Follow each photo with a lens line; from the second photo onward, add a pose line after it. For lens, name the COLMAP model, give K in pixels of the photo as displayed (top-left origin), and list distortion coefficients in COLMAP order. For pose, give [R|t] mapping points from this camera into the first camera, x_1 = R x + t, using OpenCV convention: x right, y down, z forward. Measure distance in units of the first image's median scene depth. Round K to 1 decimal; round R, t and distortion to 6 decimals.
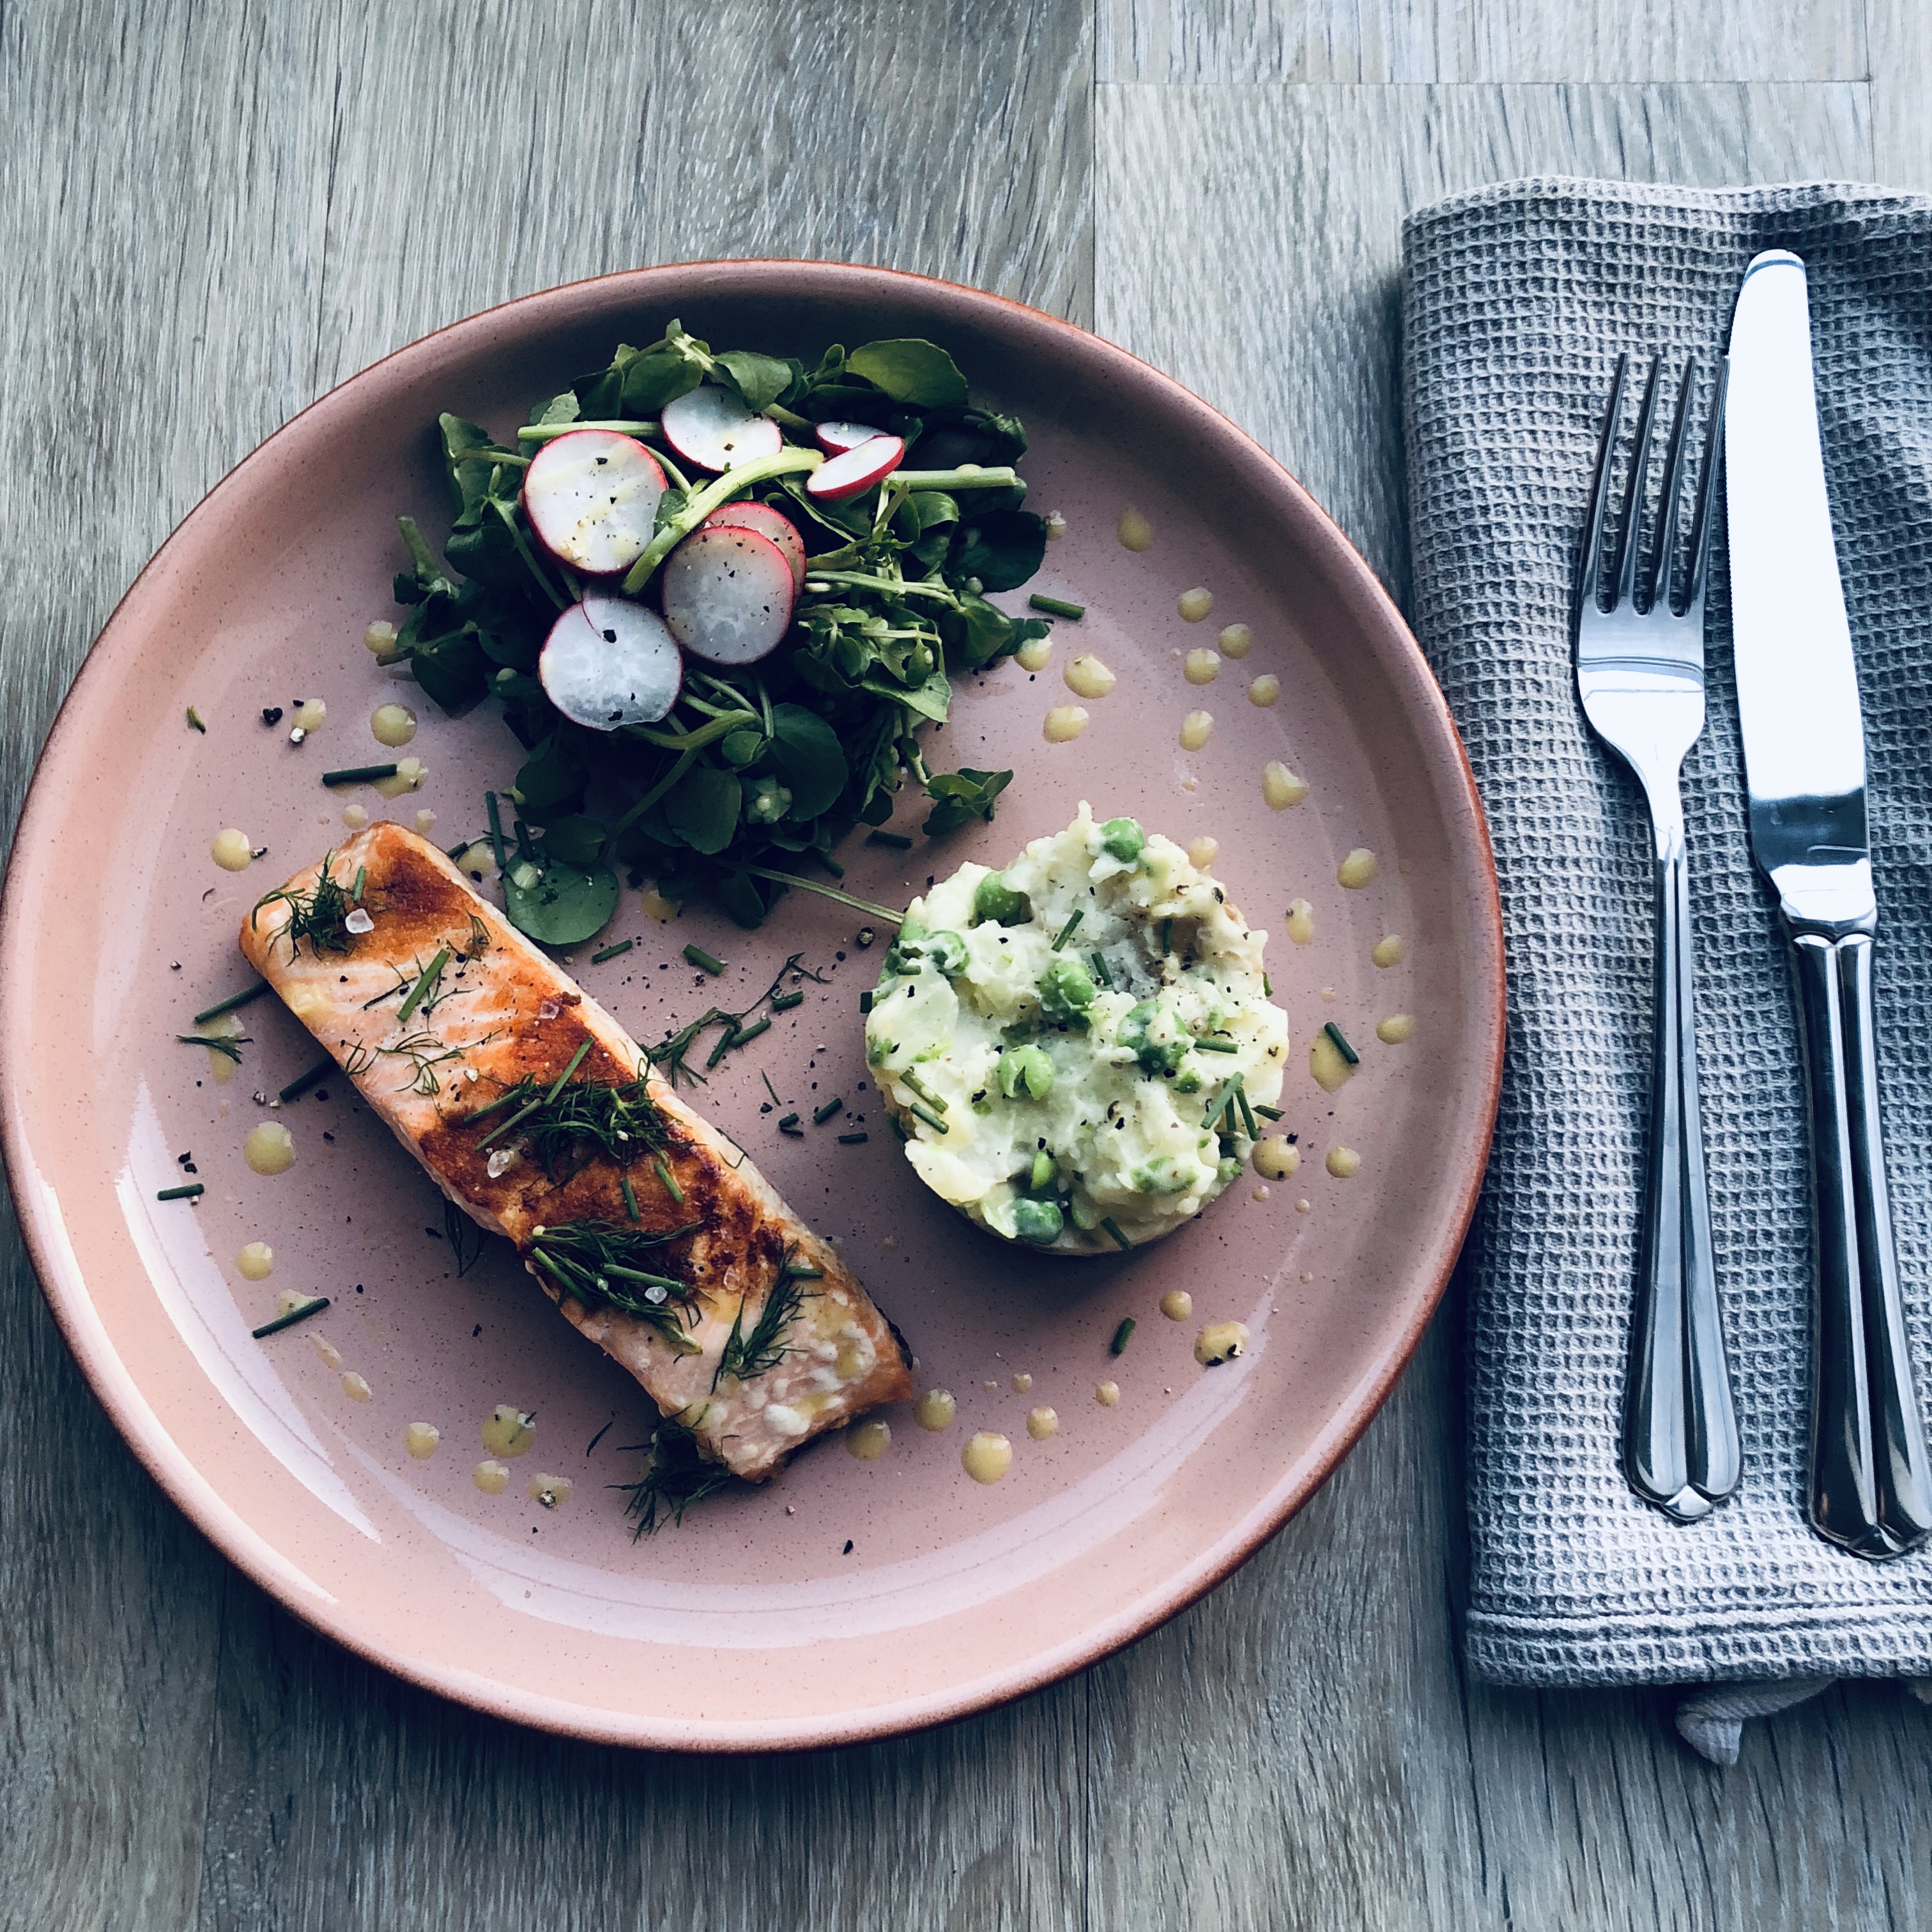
lens RADIAL K [[1949.5, 0, 966.0], [0, 1949.5, 966.0], [0, 0, 1]] dist [0.029379, -0.016067]
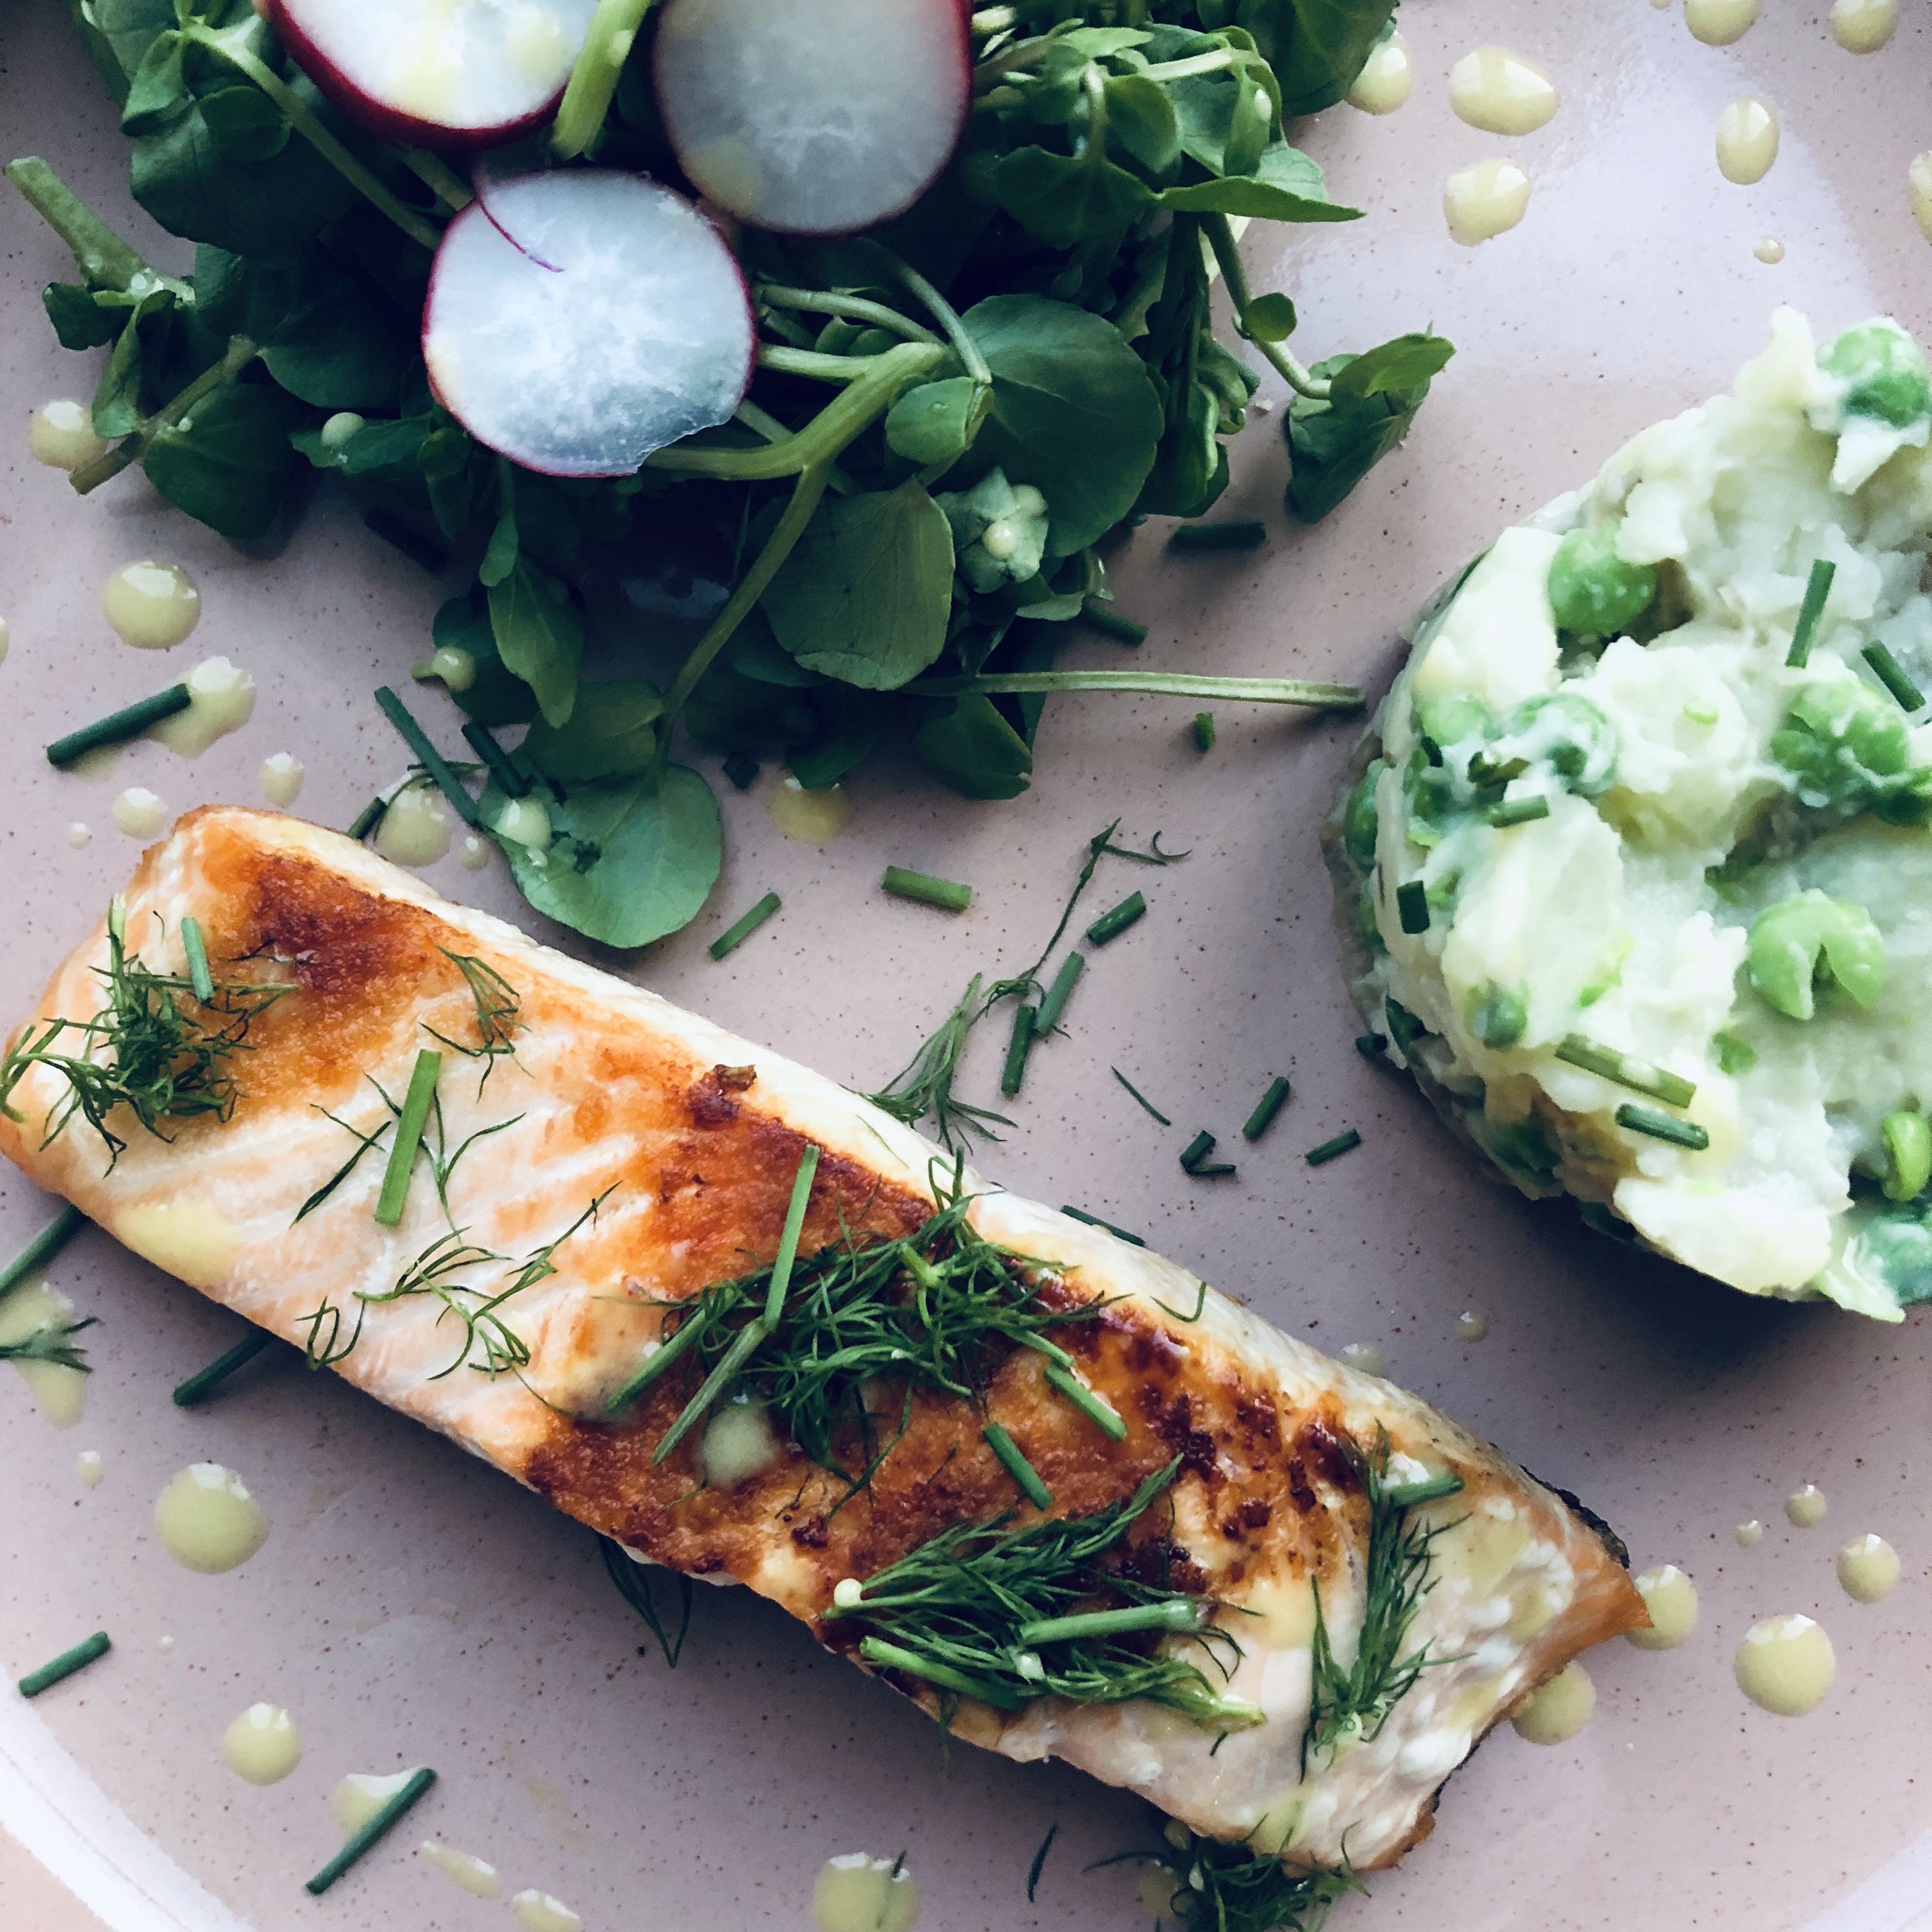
lens RADIAL K [[1949.5, 0, 966.0], [0, 1949.5, 966.0], [0, 0, 1]] dist [0.029379, -0.016067]
pose [[0.953363, -0.298984, 0.041313, -0.160952], [0.288865, 0.943518, 0.162268, -0.066047], [-0.087495, -0.142767, 0.985881, 0.543292]]
